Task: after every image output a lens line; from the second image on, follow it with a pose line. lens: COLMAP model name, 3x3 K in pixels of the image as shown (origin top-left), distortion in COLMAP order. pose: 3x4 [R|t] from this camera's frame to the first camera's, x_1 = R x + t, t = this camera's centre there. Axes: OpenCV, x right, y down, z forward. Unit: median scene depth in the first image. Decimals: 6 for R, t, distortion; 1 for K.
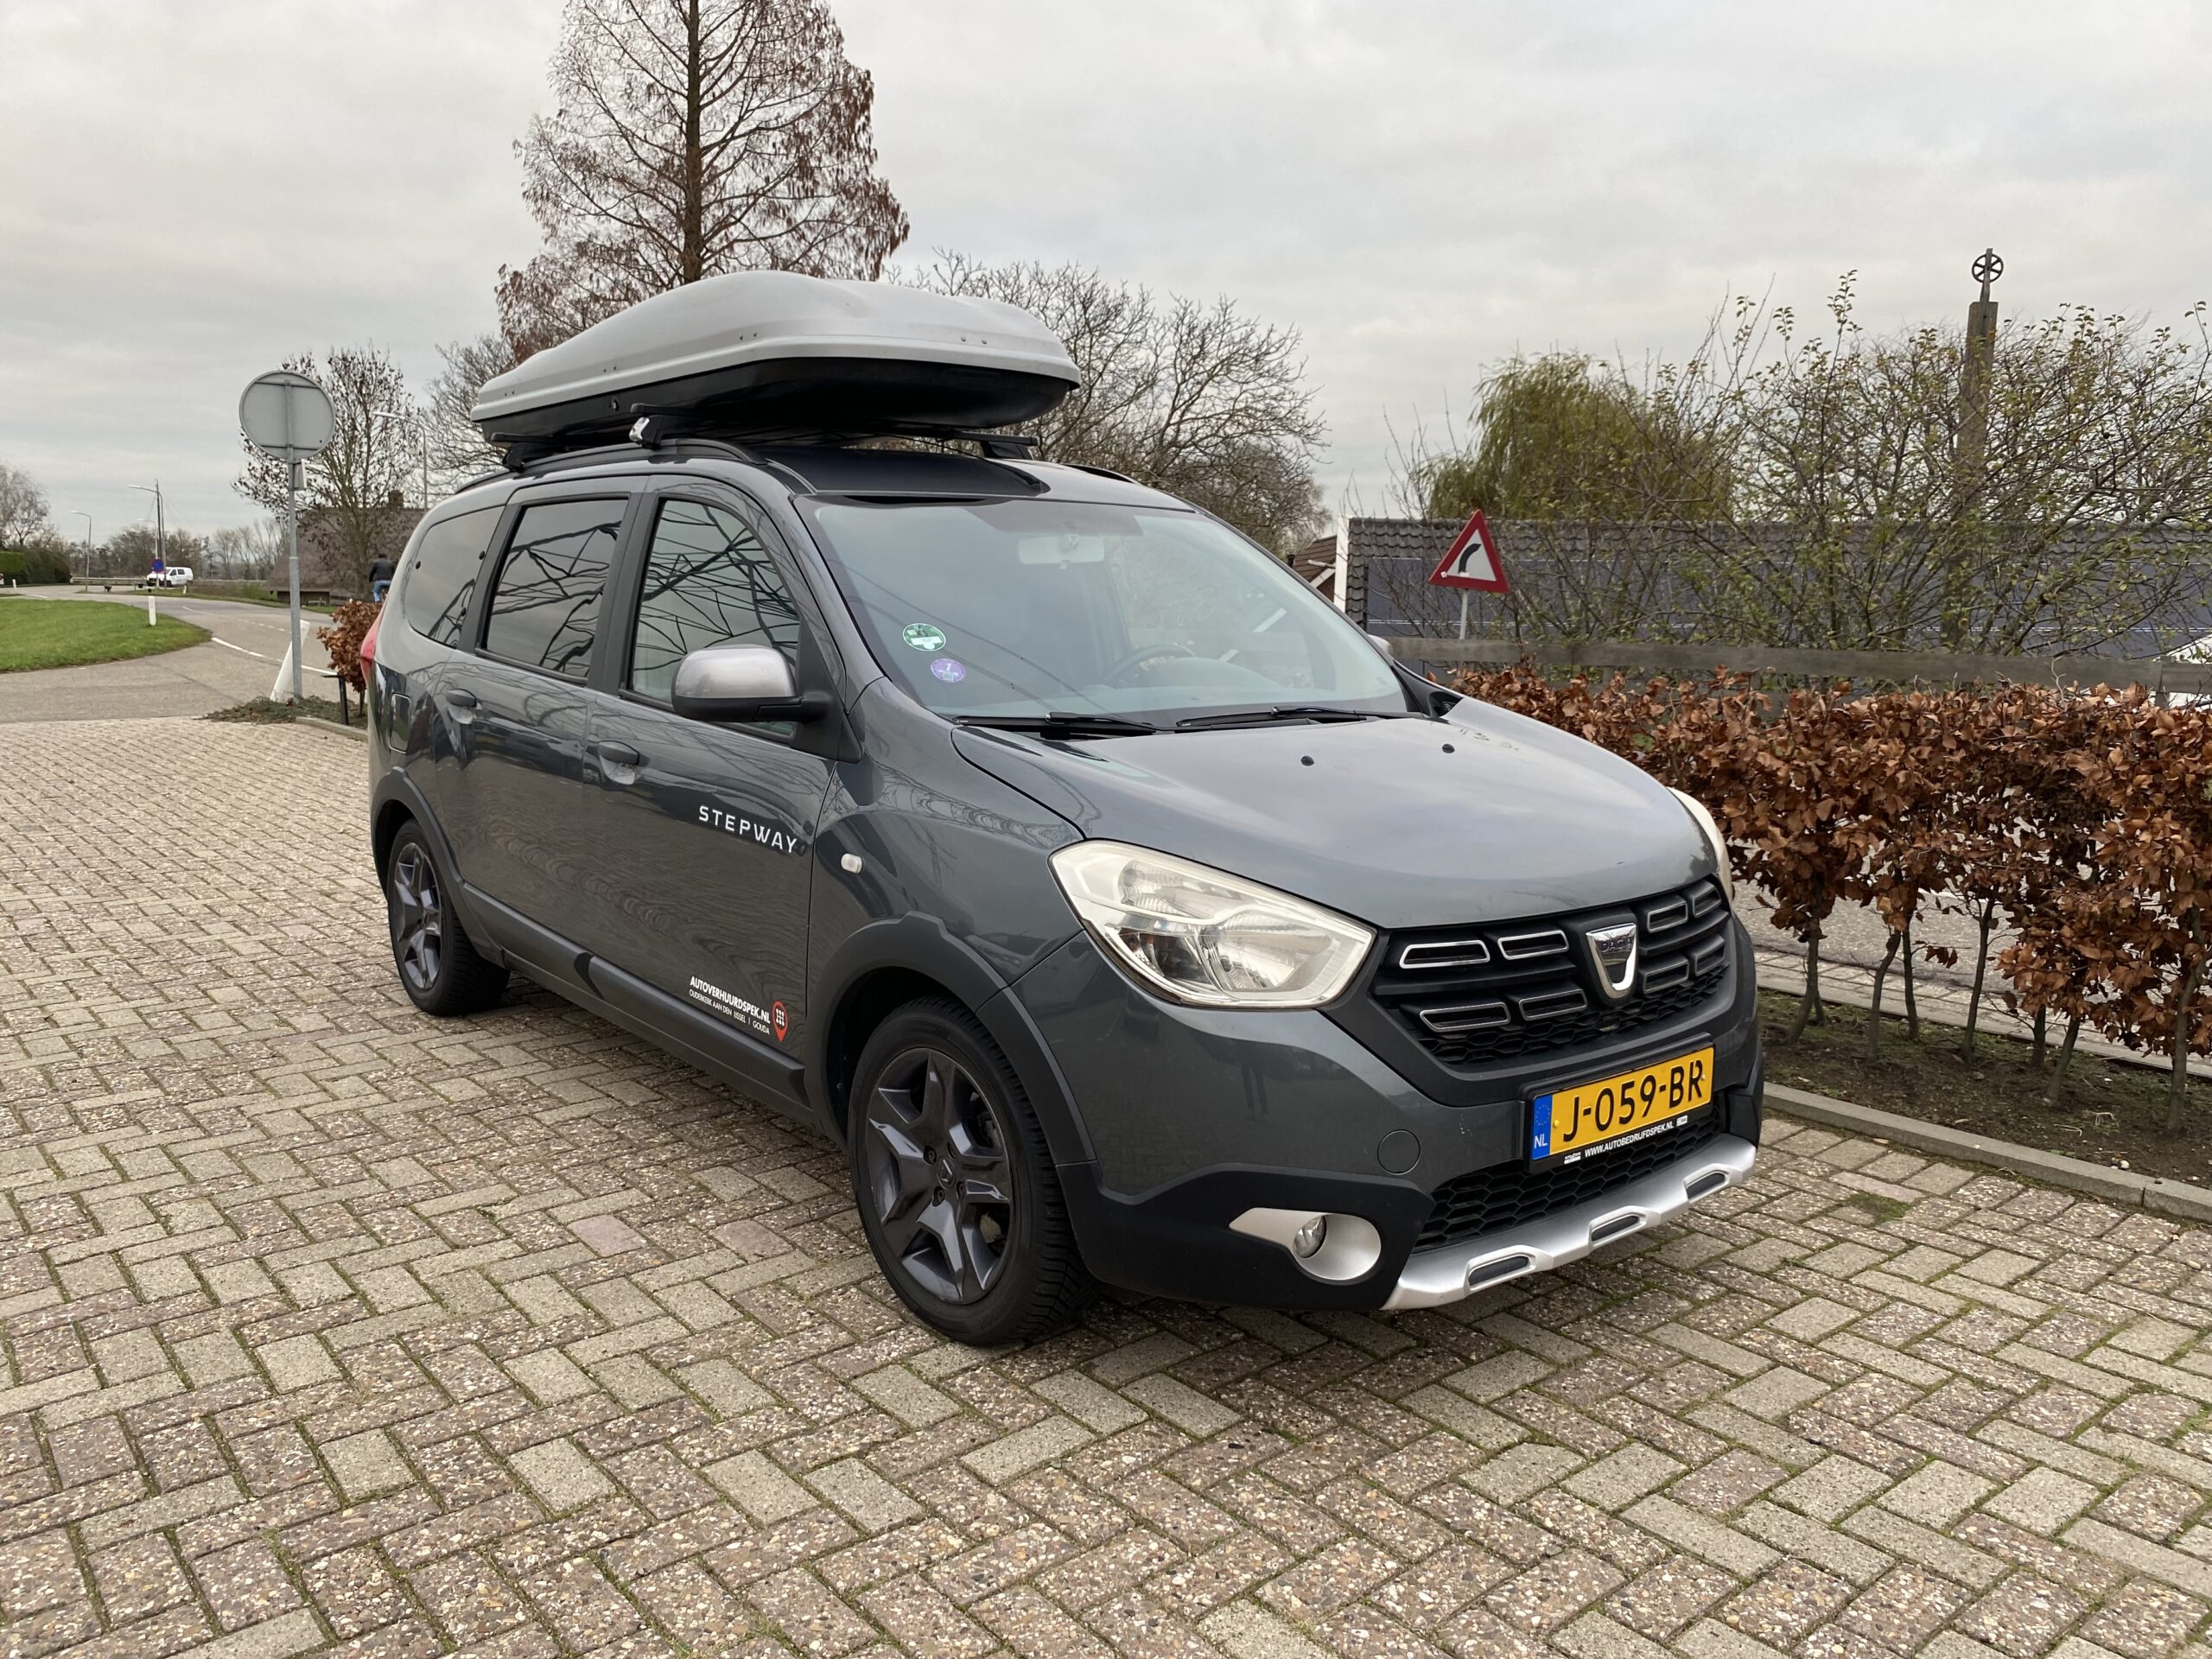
lens RADIAL K [[1818.8, 0, 1103.1], [0, 1818.8, 776.1], [0, 0, 1]] dist [0.007815, -0.005417]
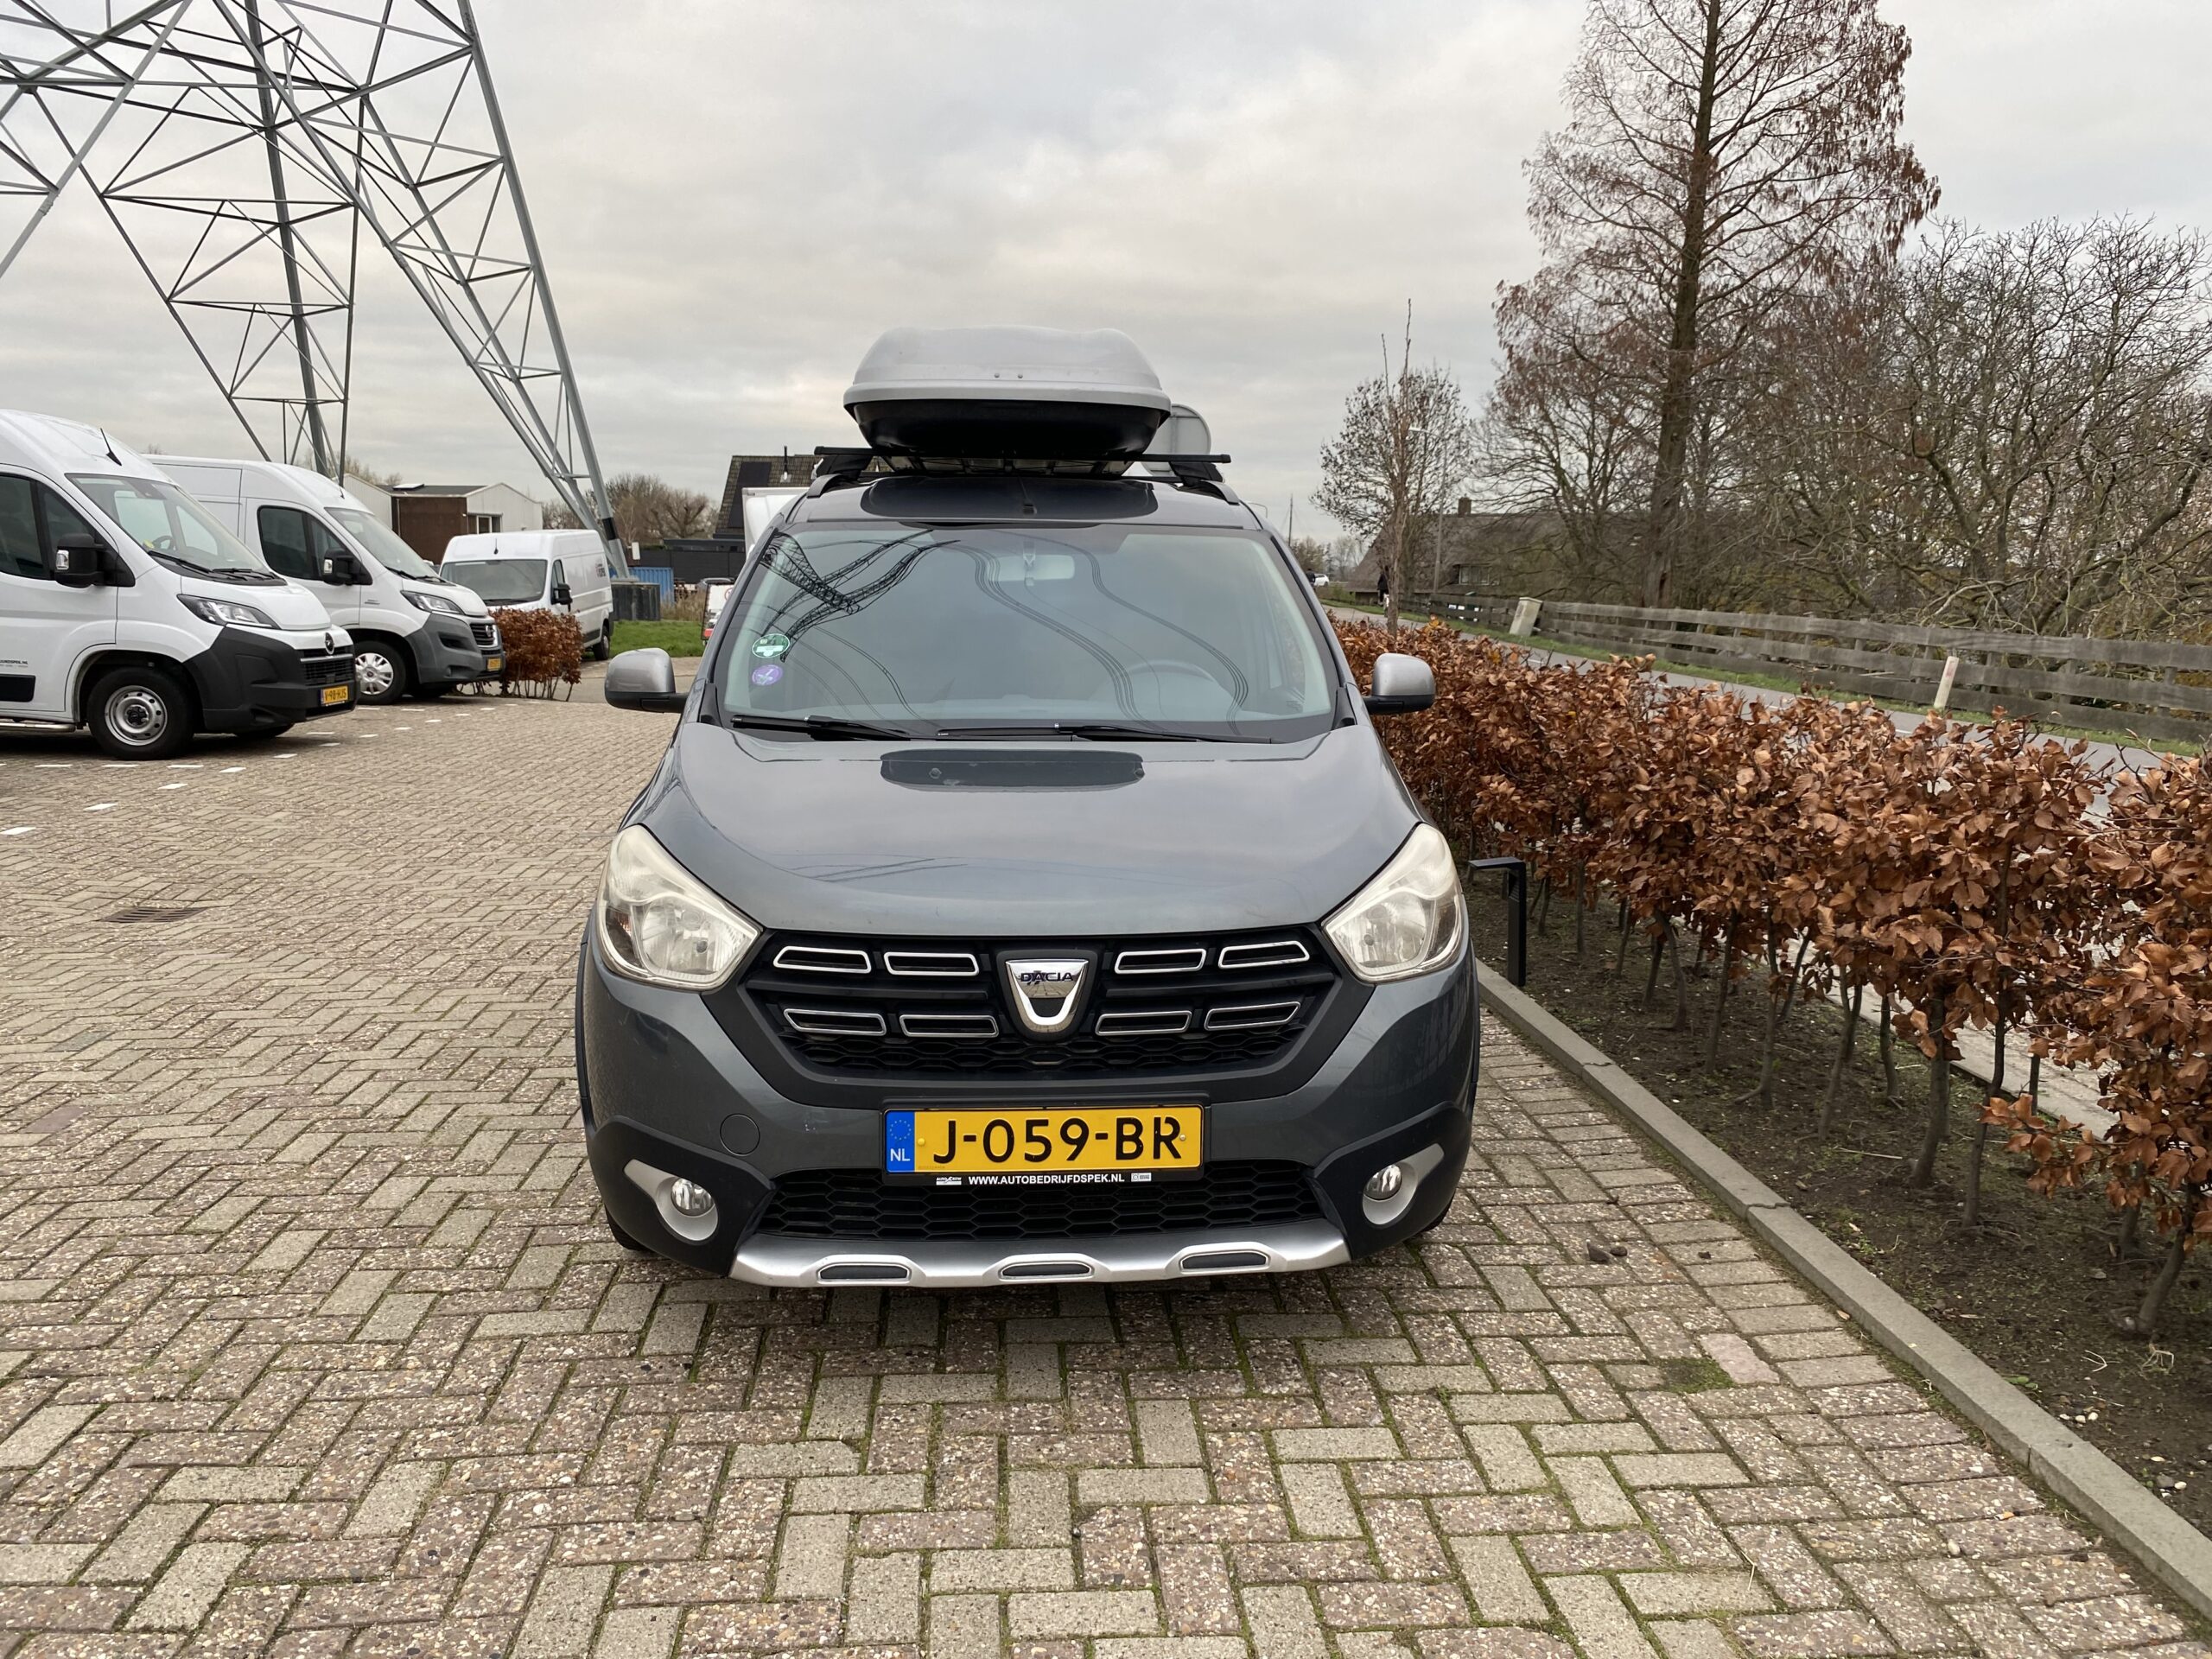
lens RADIAL K [[1817.9, 0, 1102.8], [0, 1817.9, 740.9], [0, 0, 1]] dist [0.037759, -0.062471]
pose [[0.791278, 0.054917, -0.608986, 0.858547], [-0.065898, 0.997817, 0.004357, -0.038635], [0.607895, 0.036683, 0.793169, 0.230737]]
